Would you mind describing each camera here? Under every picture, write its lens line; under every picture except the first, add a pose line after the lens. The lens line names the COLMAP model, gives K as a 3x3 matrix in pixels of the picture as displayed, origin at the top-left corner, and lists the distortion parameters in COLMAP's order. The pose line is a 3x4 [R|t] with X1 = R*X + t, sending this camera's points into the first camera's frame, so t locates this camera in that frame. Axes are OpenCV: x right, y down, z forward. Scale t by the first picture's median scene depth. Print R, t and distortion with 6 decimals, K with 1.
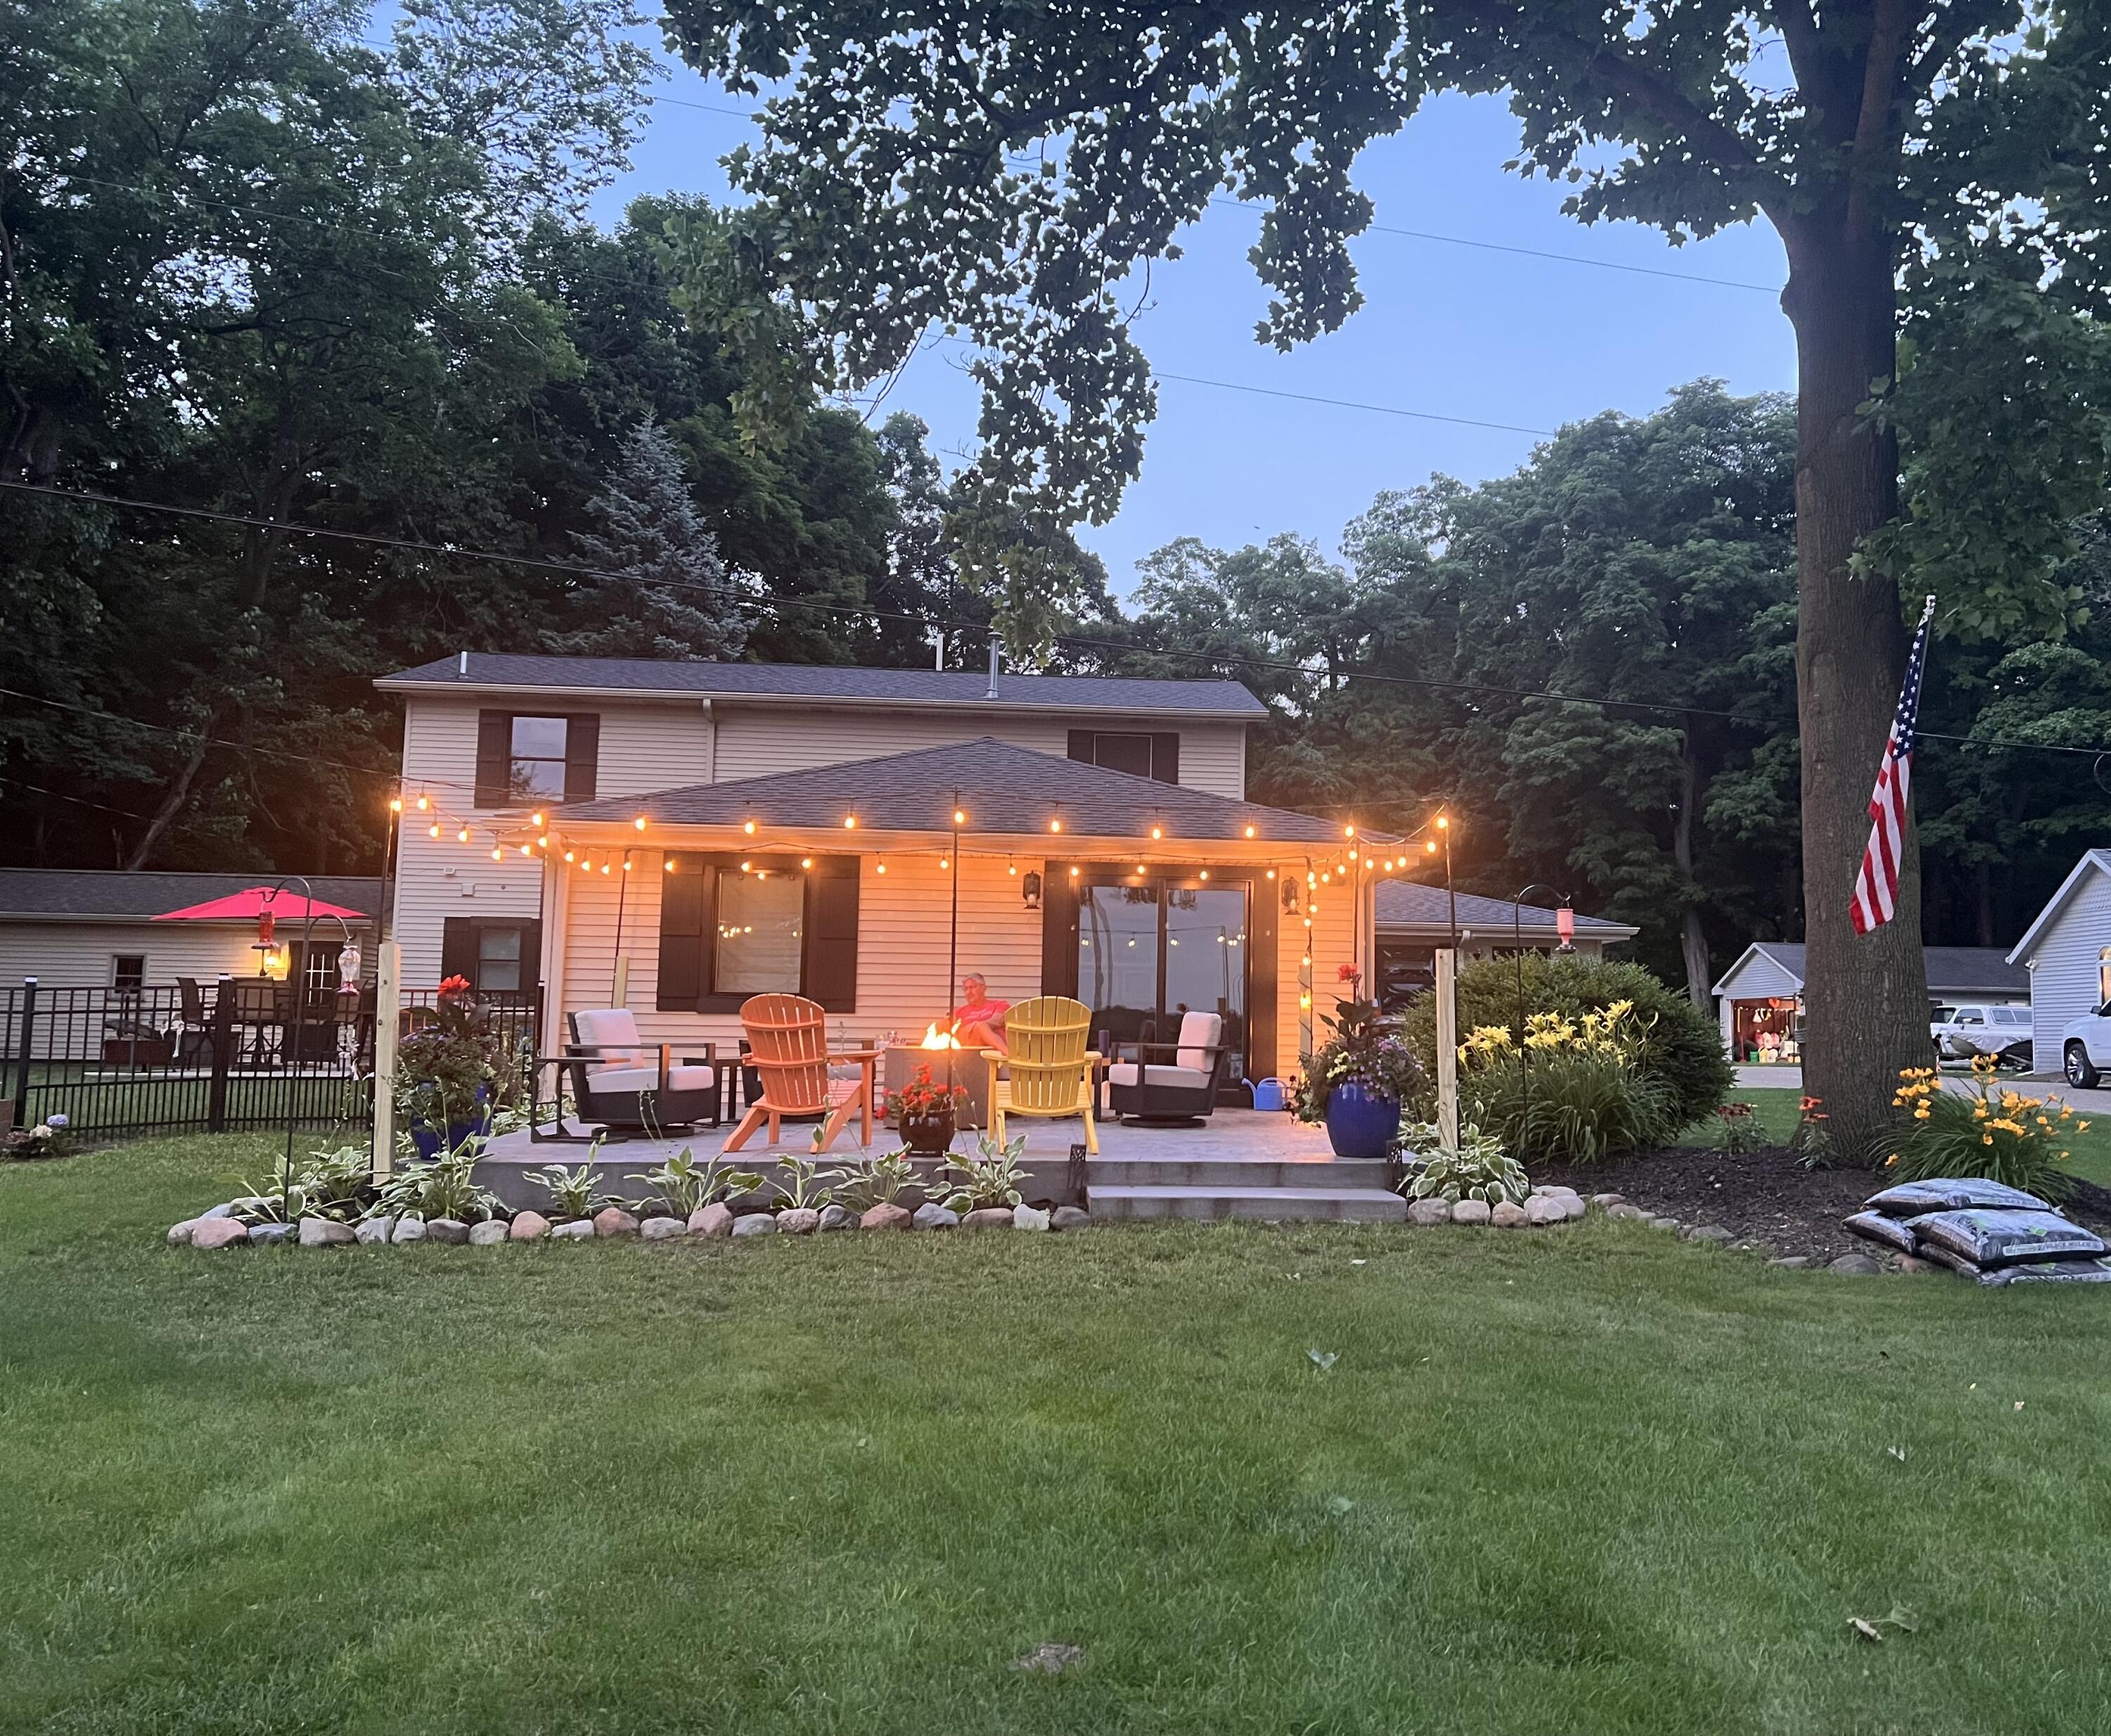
lens RADIAL K [[1764.8, 0, 1164.5], [0, 1764.8, 871.0], [0, 0, 1]] dist [0.108134, -0.177588]
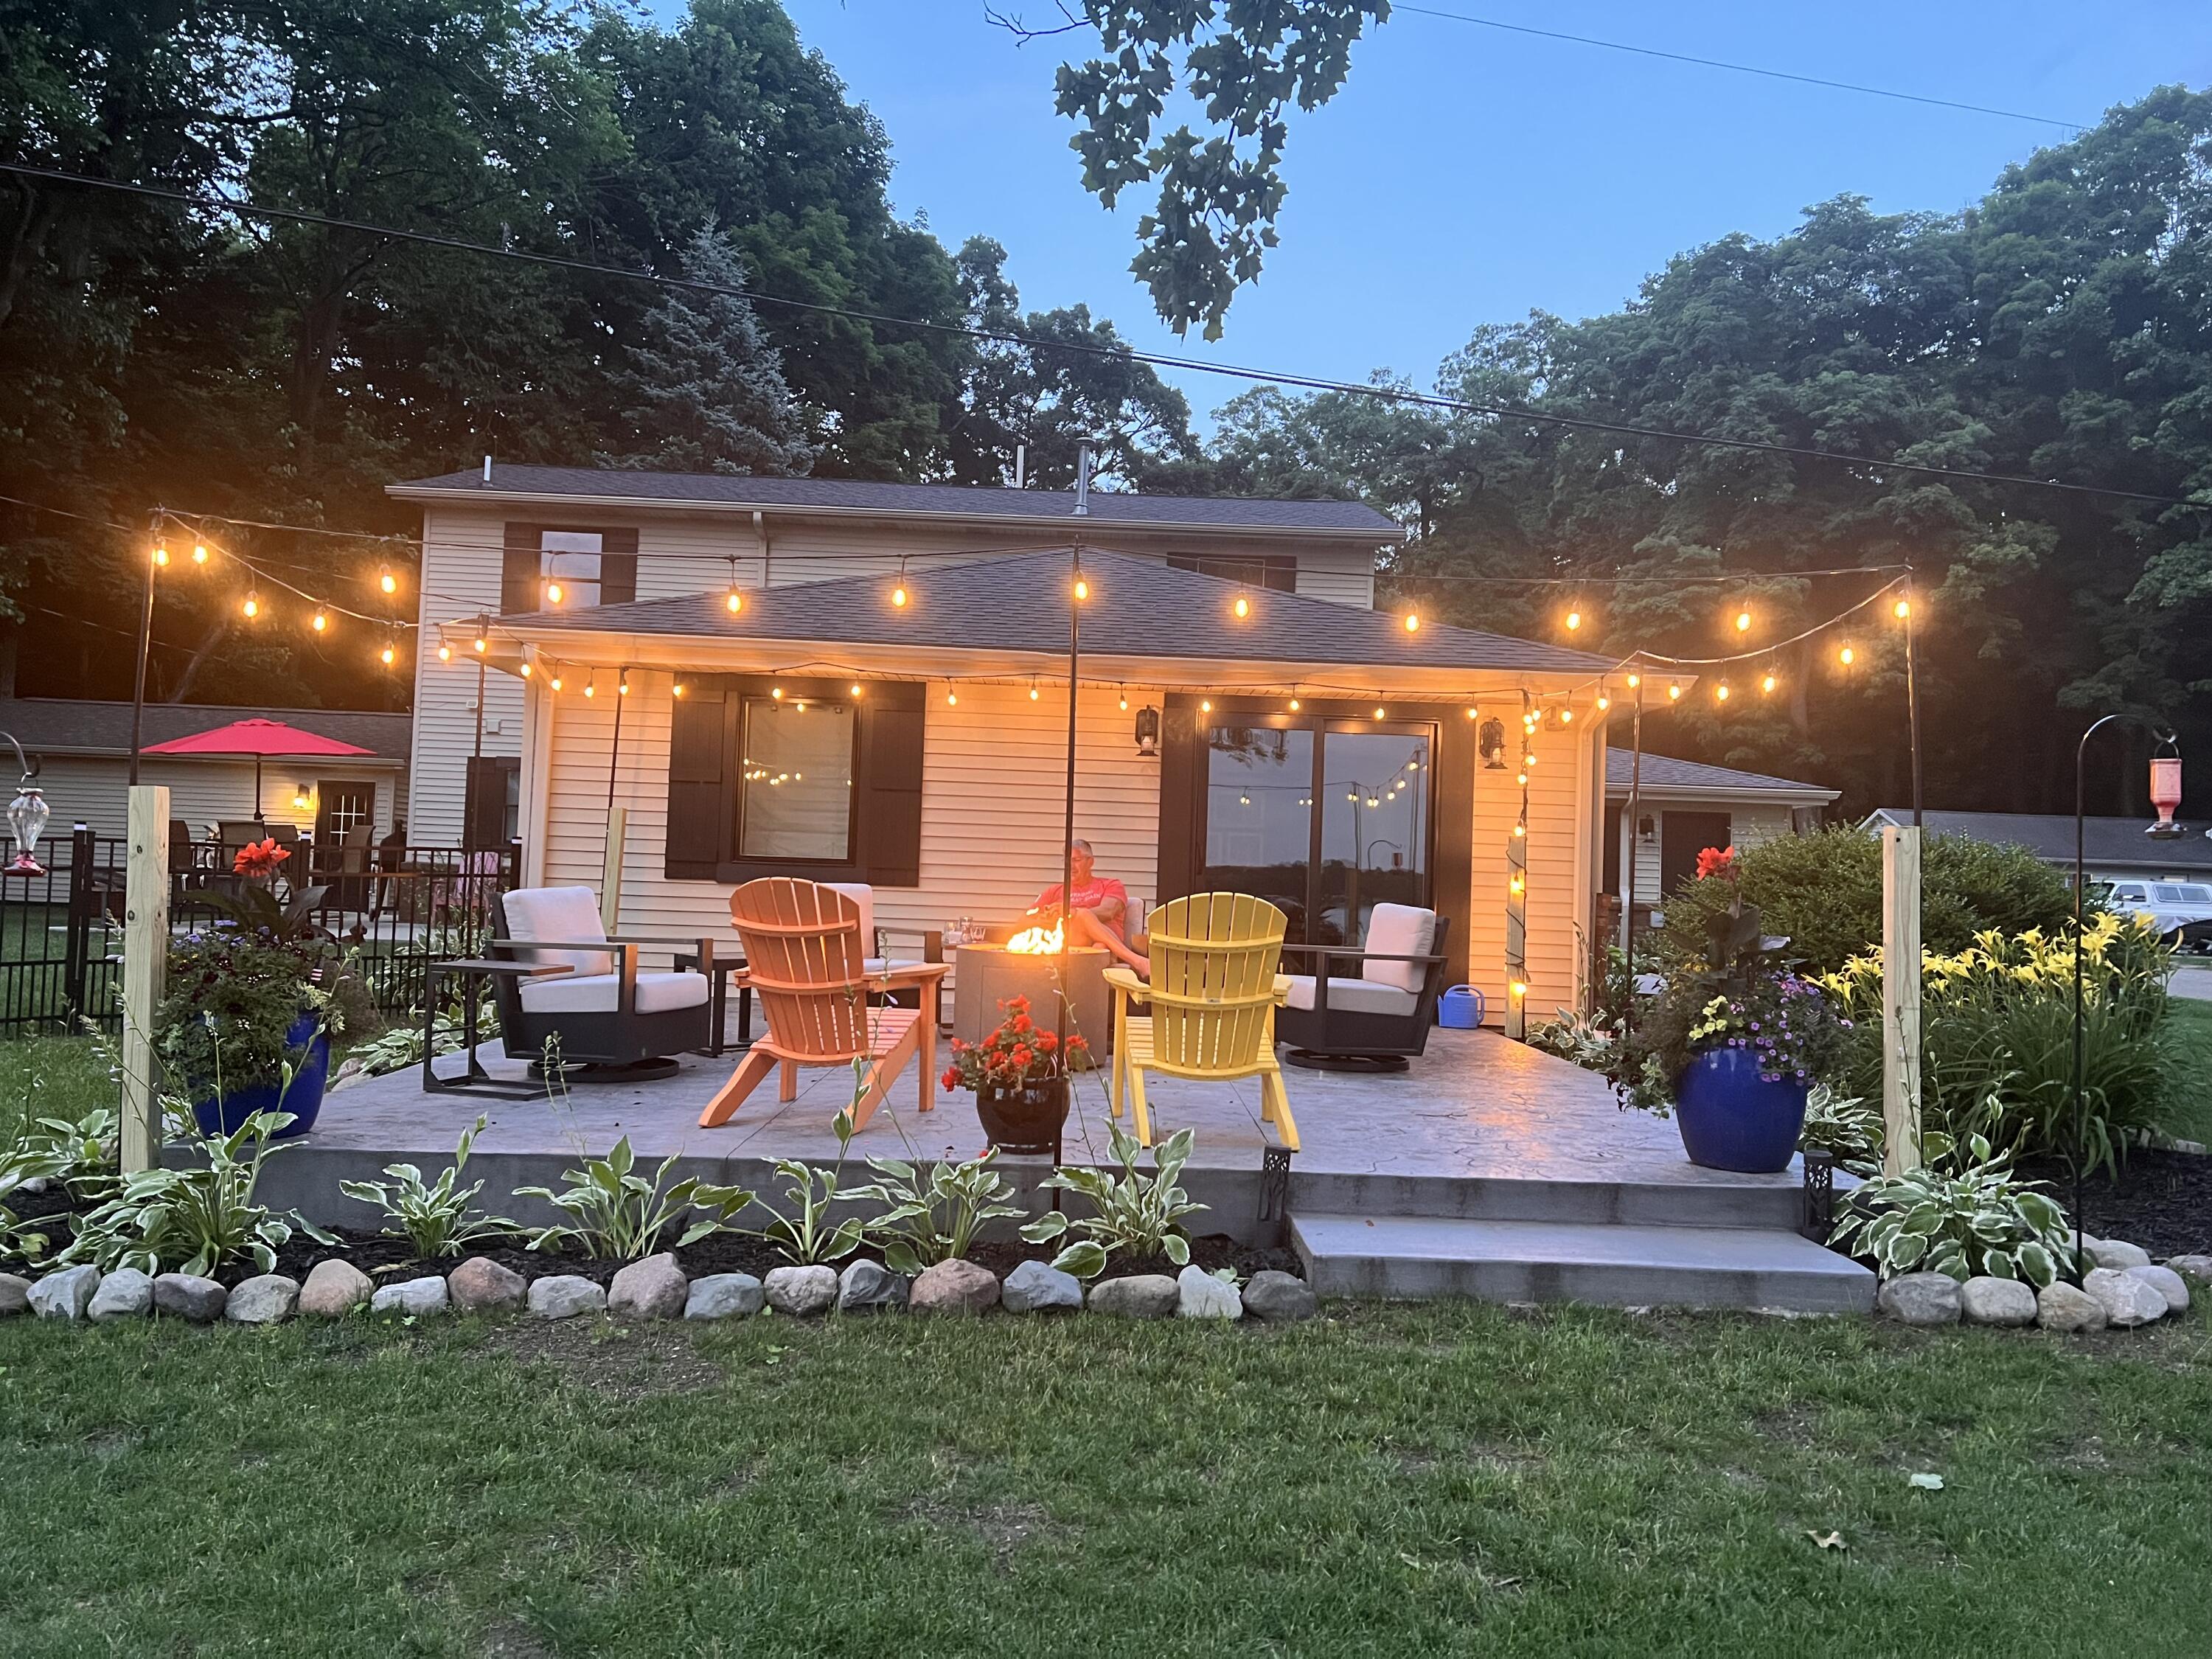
lens RADIAL K [[1651.0, 0, 1106.0], [0, 1651.0, 829.5], [0, 0, 1]] dist [0.086030, -0.106864]
pose [[0.997671, 0.018600, -0.065620, -0.026118], [-0.014593, 0.998029, 0.061029, 0.005759], [0.066626, -0.059929, 0.995977, 0.164410]]
